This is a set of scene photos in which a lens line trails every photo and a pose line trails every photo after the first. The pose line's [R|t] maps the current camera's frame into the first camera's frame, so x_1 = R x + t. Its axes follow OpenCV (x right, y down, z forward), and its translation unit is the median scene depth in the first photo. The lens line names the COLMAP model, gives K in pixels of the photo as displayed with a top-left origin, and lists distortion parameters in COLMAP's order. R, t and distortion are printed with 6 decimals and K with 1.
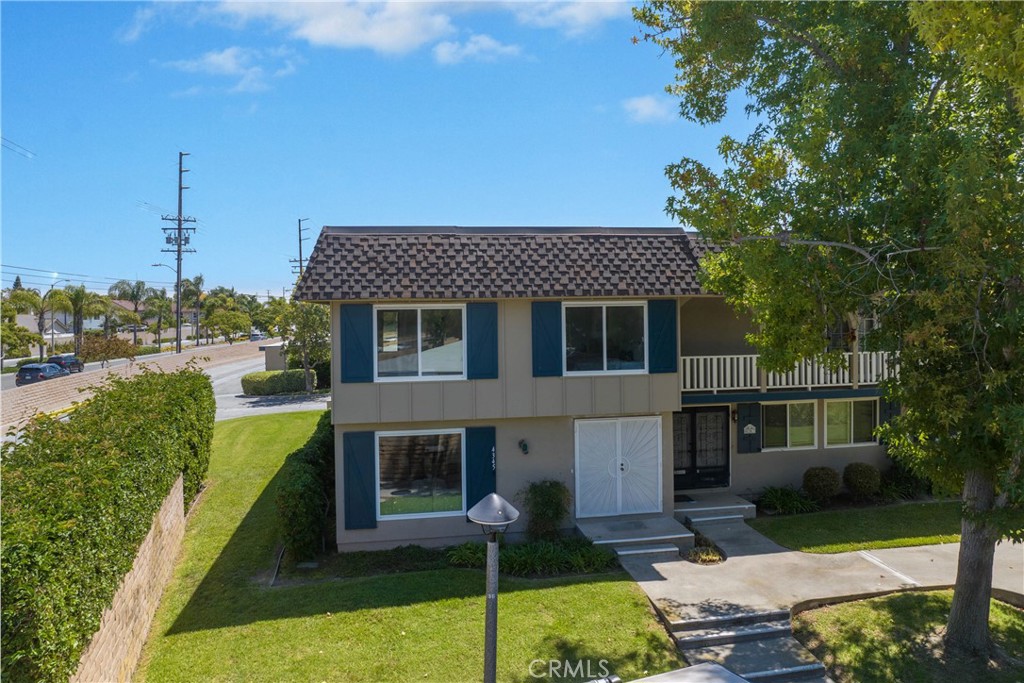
lens RADIAL K [[707.1, 0, 463.1], [0, 707.1, 340.0], [0, 0, 1]] dist [-0.008292, -0.003641]
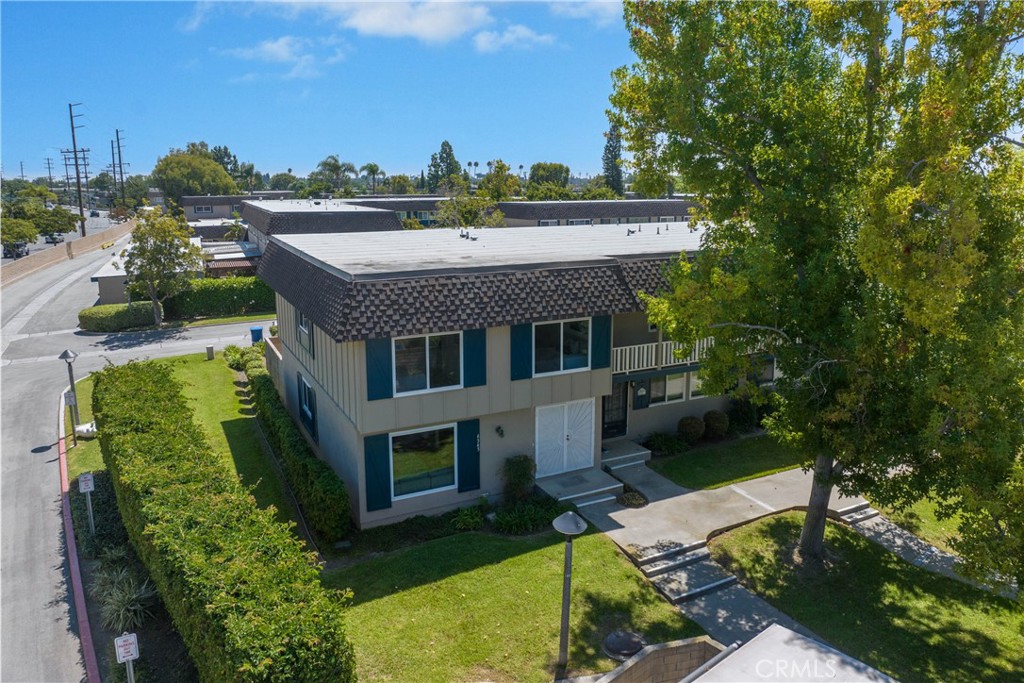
lens RADIAL K [[707.1, 0, 463.1], [0, 707.1, 340.0], [0, 0, 1]] dist [-0.008292, -0.003641]
pose [[0.958831, -0.062068, 0.277112, -0.343095], [0.016746, 0.986482, 0.163011, -0.236606], [-0.283484, -0.151659, 0.946909, -0.180509]]
